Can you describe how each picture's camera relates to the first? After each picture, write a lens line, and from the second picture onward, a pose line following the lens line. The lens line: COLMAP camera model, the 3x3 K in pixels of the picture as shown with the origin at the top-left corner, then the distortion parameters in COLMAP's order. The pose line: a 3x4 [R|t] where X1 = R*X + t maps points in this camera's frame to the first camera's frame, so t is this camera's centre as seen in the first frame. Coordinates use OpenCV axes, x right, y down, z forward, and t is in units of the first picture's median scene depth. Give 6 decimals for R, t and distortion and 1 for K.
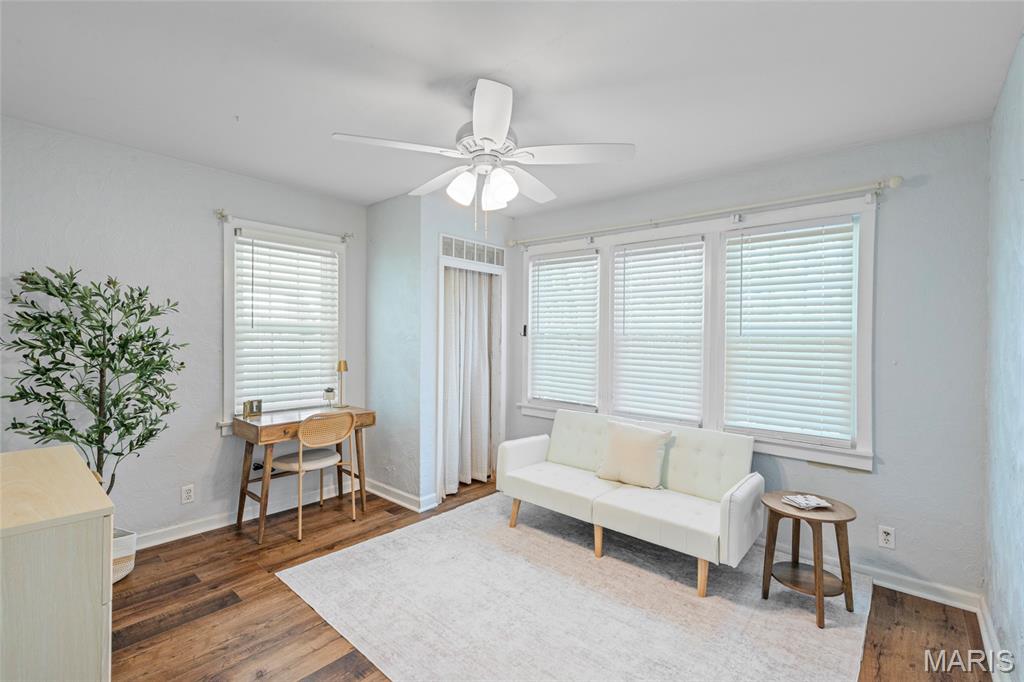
lens RADIAL K [[452.6, 0, 510.6], [0, 452.6, 336.6], [0, 0, 1]] dist [0.001964, 0.000261]
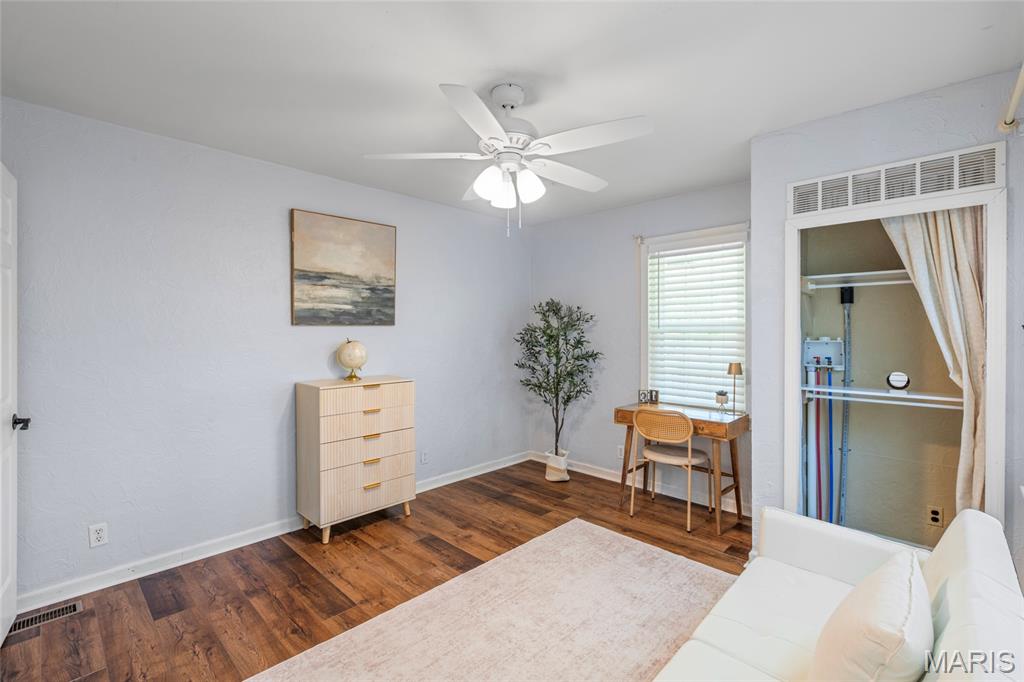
lens RADIAL K [[452.6, 0, 510.6], [0, 452.6, 336.6], [0, 0, 1]] dist [0.001964, 0.000261]
pose [[-0.050366, -0.001926, -0.998729, 0.706655], [-0.001188, 0.999998, -0.001868, 0.005070], [0.998730, 0.001092, -0.050368, 0.787127]]
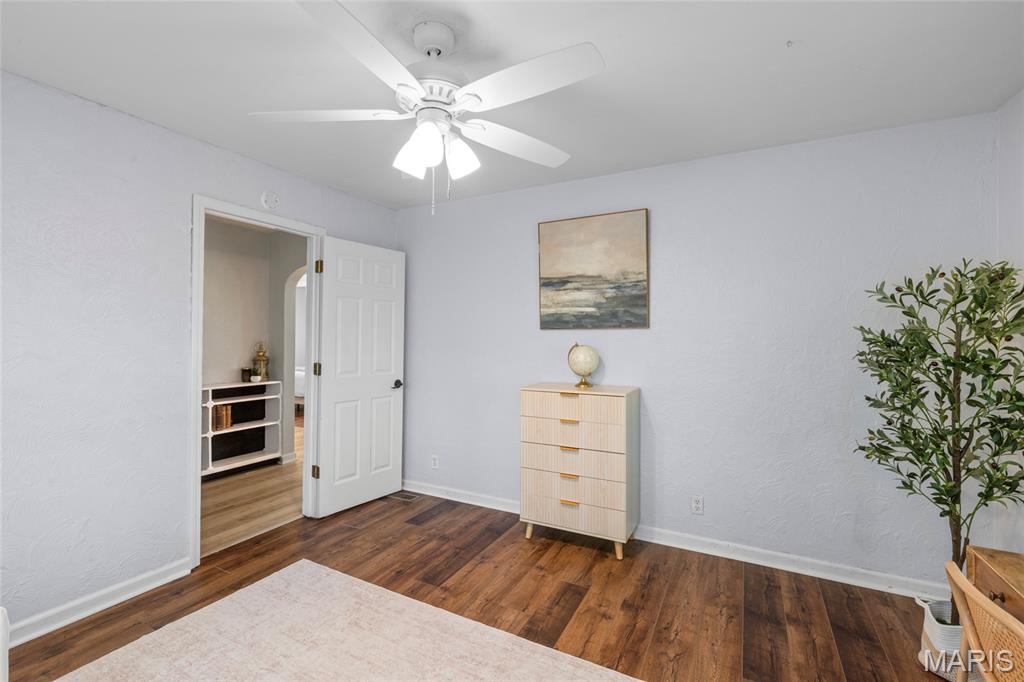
lens RADIAL K [[452.6, 0, 510.6], [0, 452.6, 336.6], [0, 0, 1]] dist [0.001964, 0.000261]
pose [[-0.972339, -0.018309, -0.232854, -0.002415], [-0.017958, 0.999832, -0.003628, 0.000830], [0.232881, 0.000654, -0.972505, 1.348299]]
